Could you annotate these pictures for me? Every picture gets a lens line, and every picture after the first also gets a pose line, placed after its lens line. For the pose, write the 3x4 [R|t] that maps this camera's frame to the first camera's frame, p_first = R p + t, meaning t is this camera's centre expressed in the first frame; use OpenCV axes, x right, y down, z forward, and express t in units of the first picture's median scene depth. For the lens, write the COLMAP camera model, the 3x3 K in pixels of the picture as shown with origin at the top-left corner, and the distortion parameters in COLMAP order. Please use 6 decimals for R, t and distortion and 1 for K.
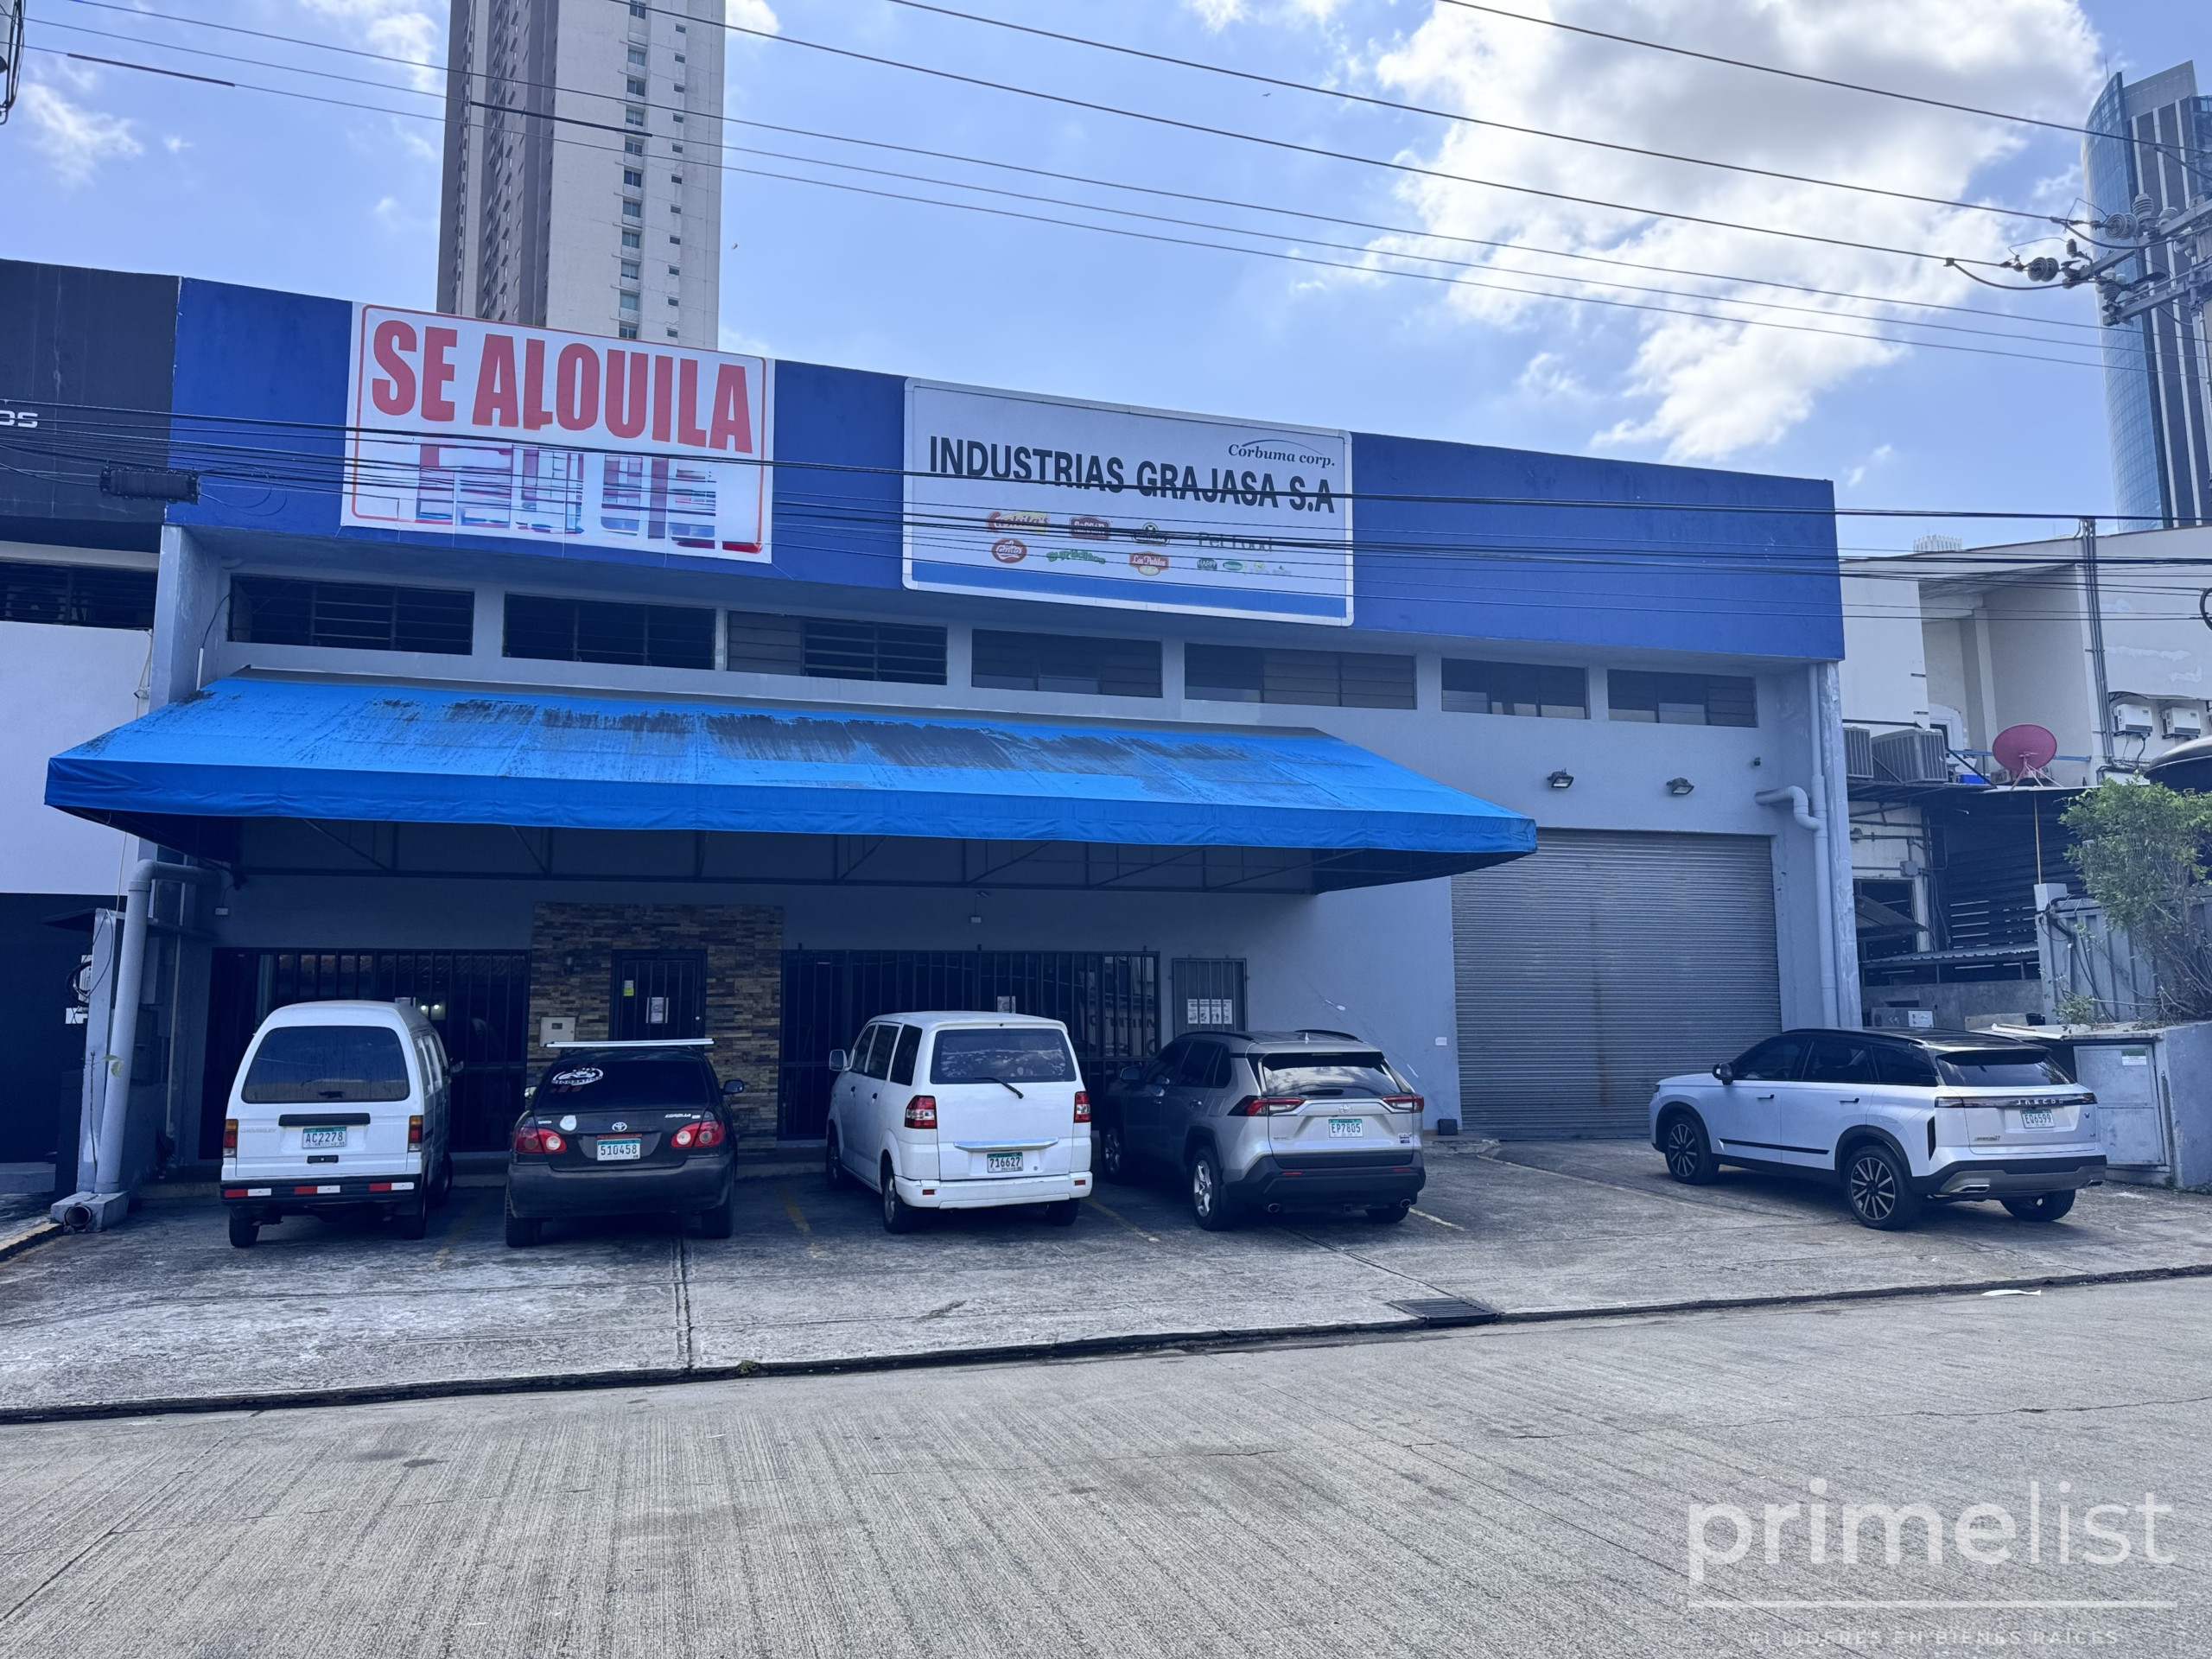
lens RADIAL K [[1584.3, 0, 1106.0], [0, 1584.3, 829.5], [0, 0, 1]] dist [0.187318, -0.259420]
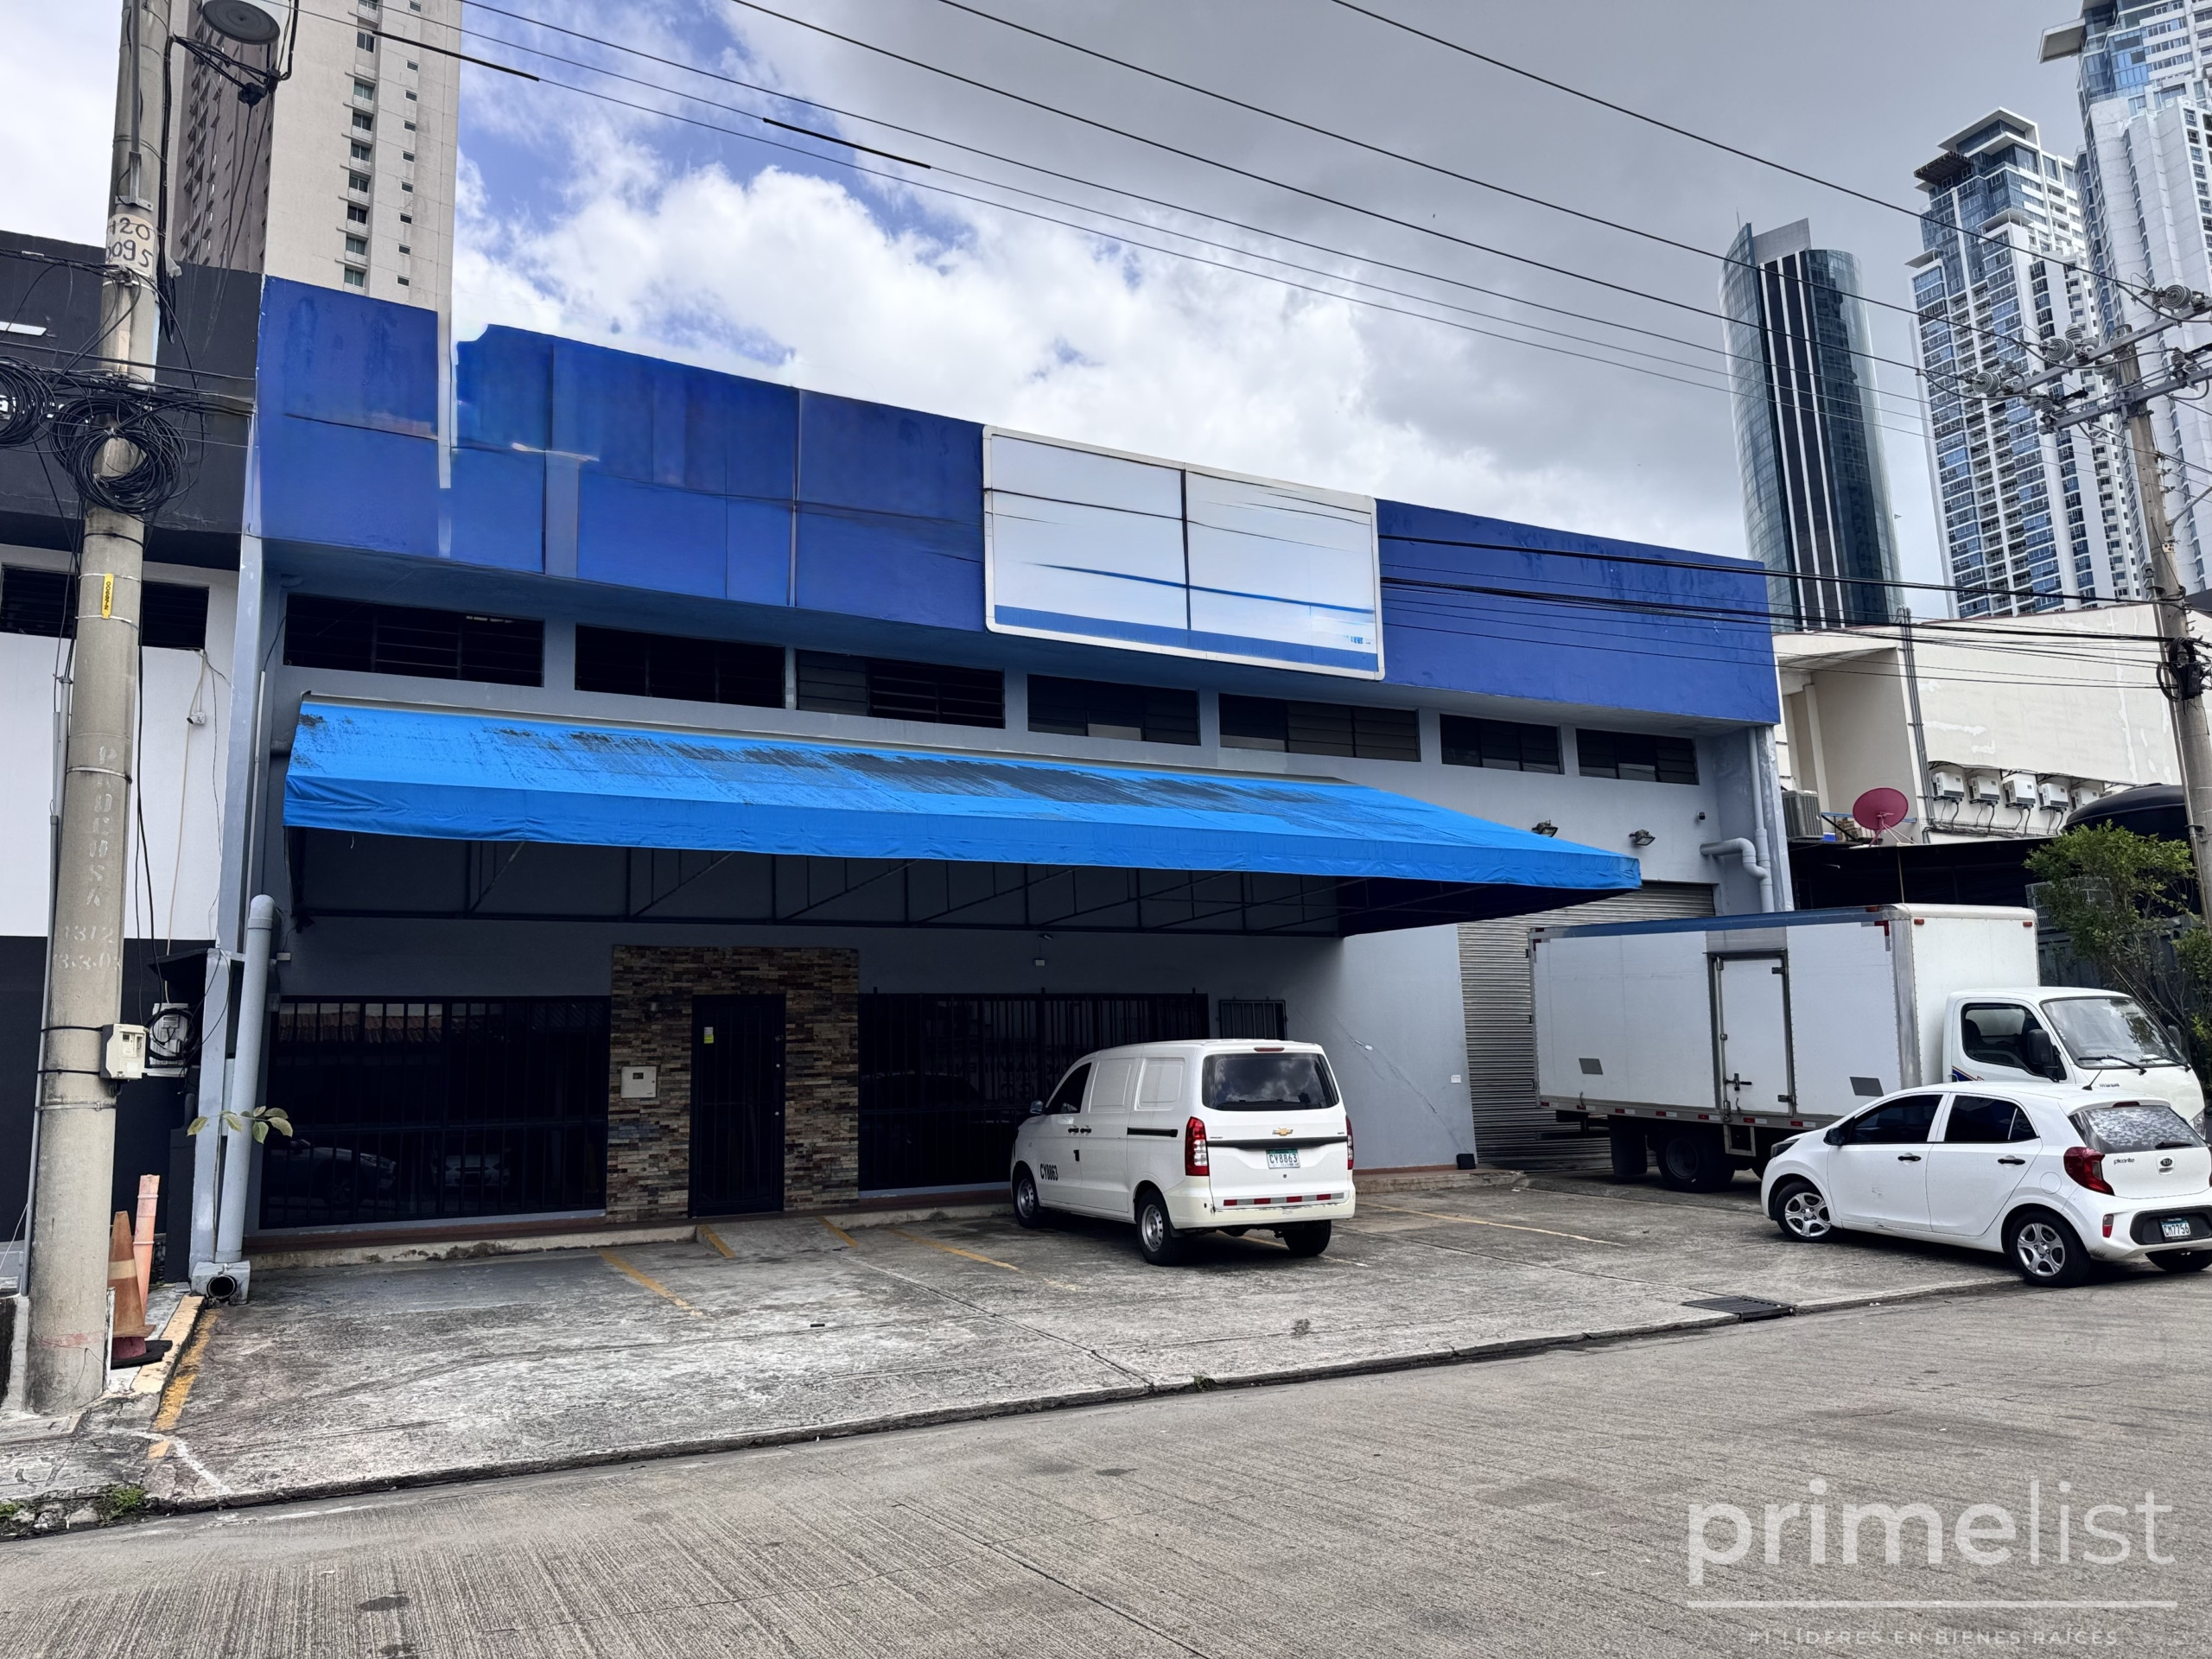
lens RADIAL K [[1584.3, 0, 1106.0], [0, 1584.3, 829.5], [0, 0, 1]] dist [0.187318, -0.259420]
pose [[0.983166, 0.006337, 0.182603, -0.227396], [0.001914, 0.998986, -0.044973, 0.018407], [-0.182703, 0.044566, 0.982158, 0.007813]]
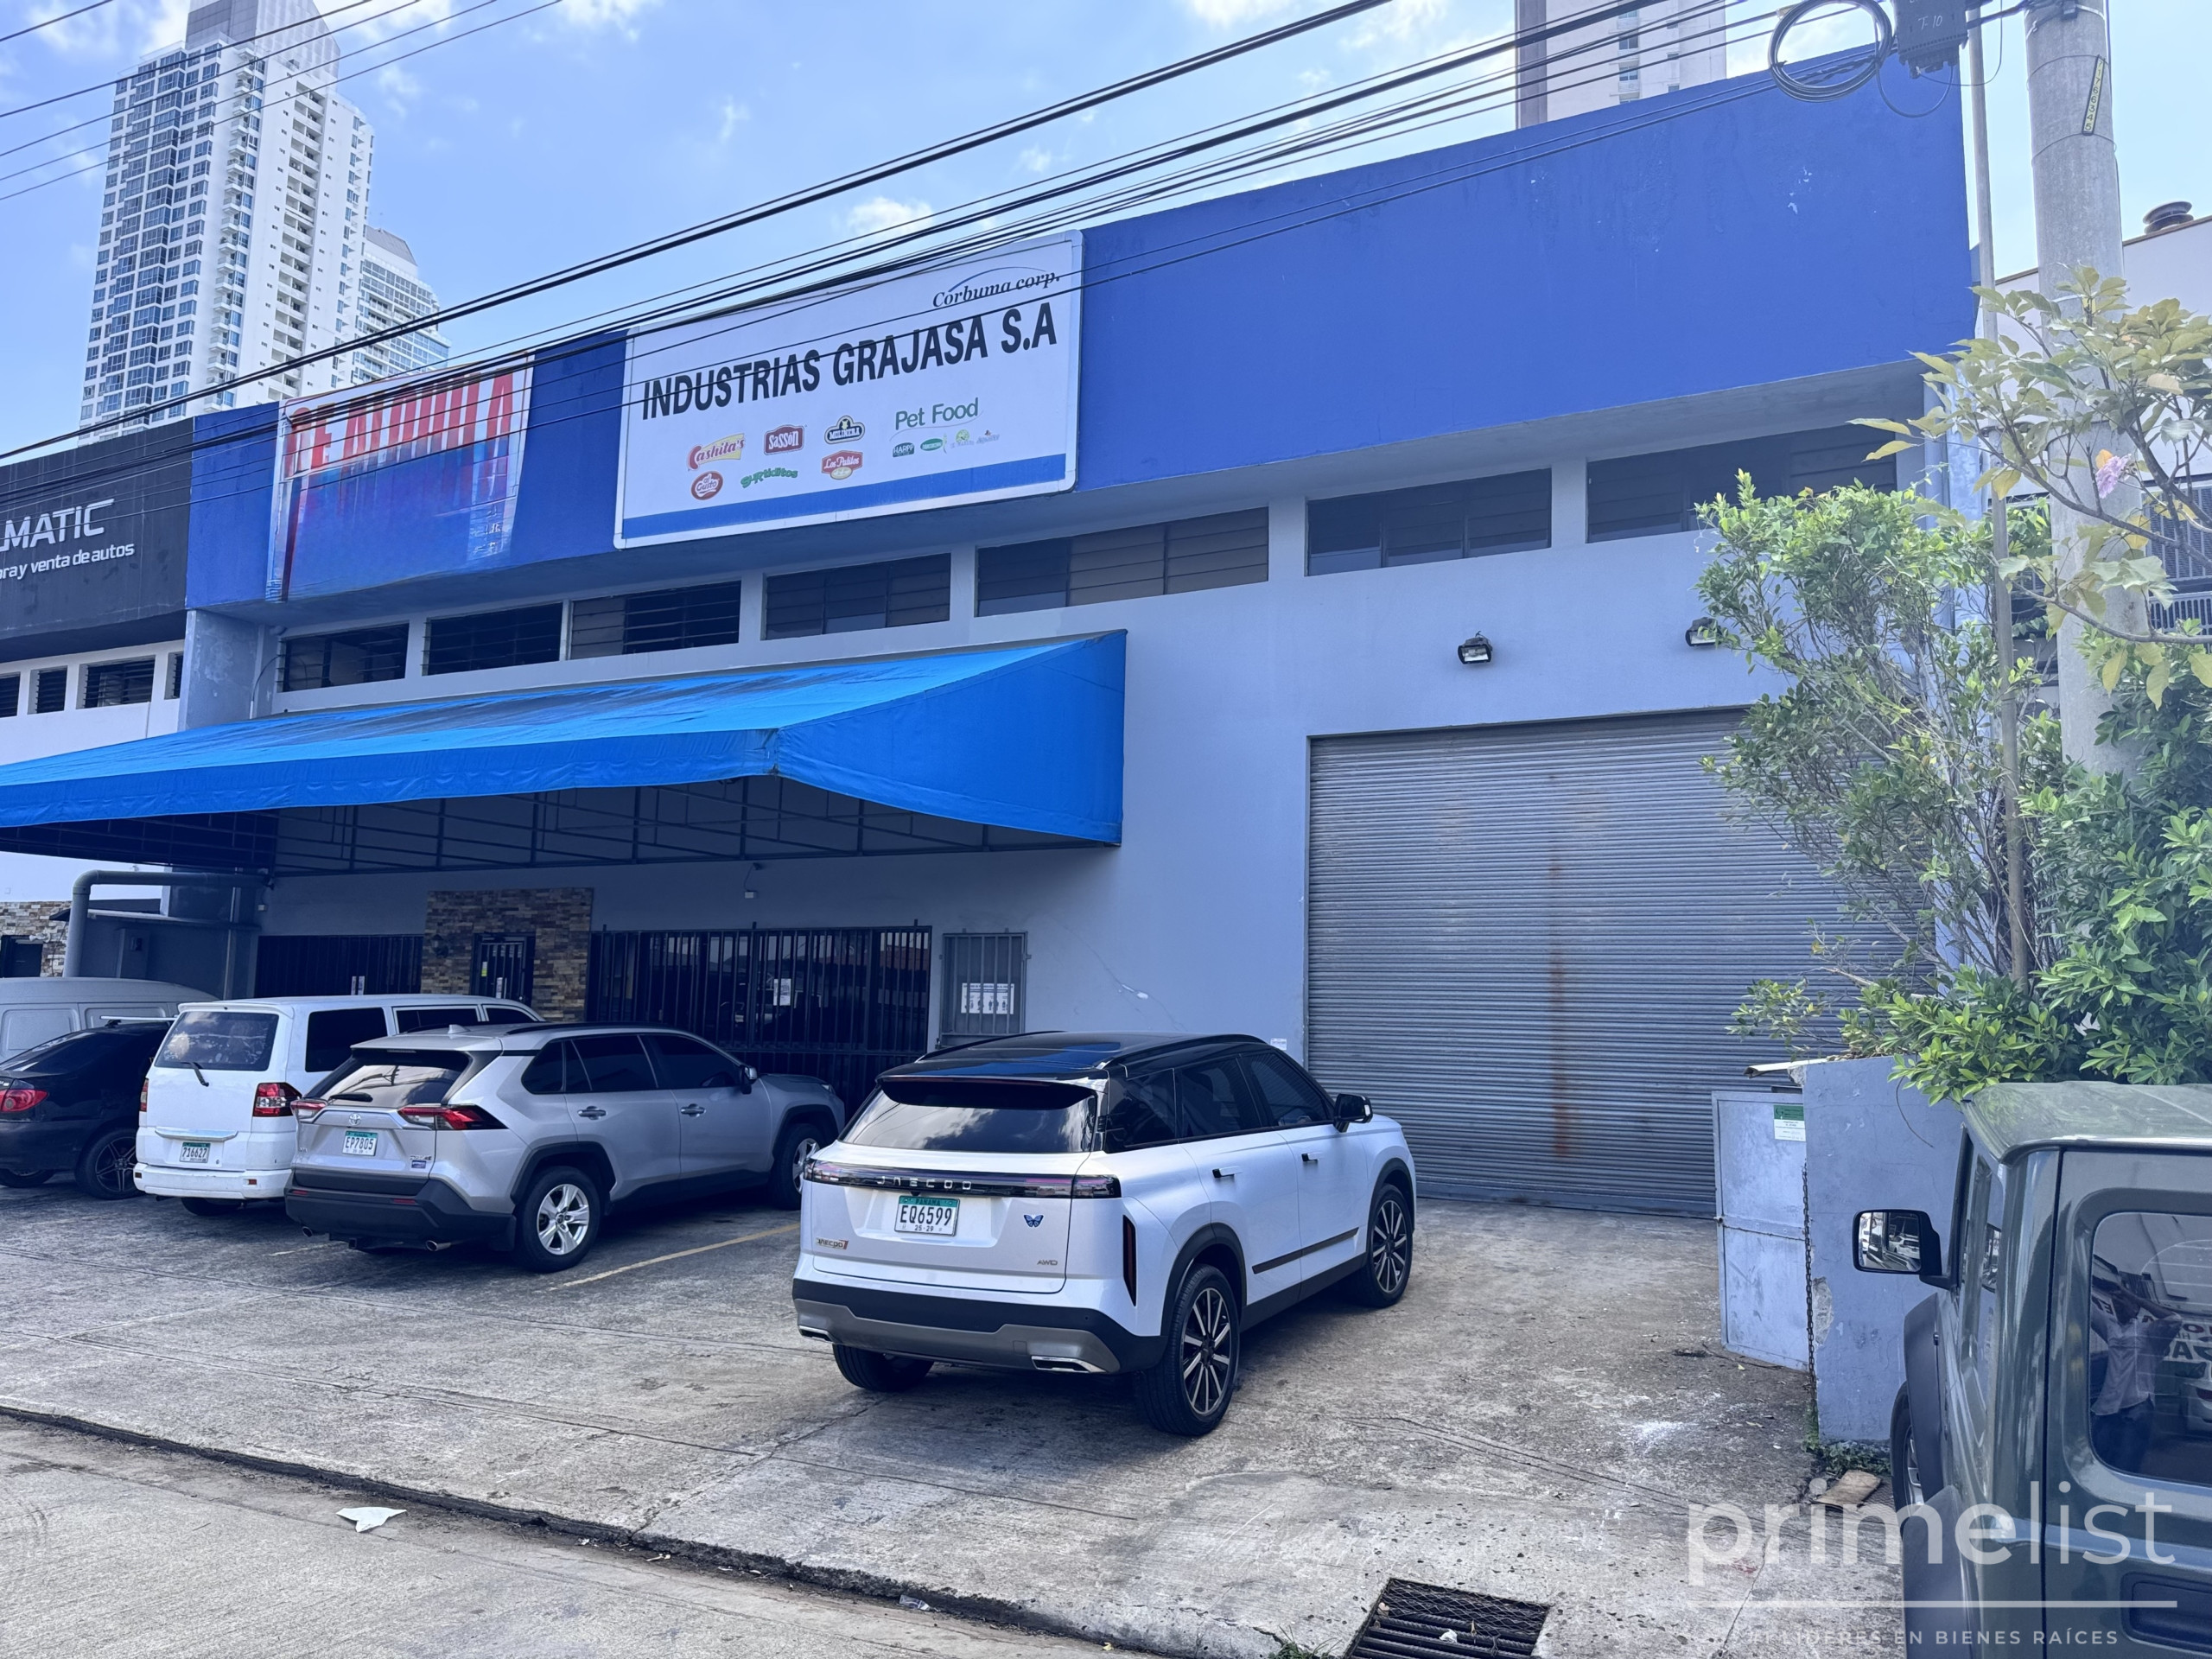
lens RADIAL K [[1584.3, 0, 1106.0], [0, 1584.3, 829.5], [0, 0, 1]] dist [0.187318, -0.259420]
pose [[0.716657, -0.061227, -0.694733, 0.716144], [0.064293, 0.997697, -0.021606, 0.053035], [0.694456, -0.029183, 0.718943, 0.490256]]
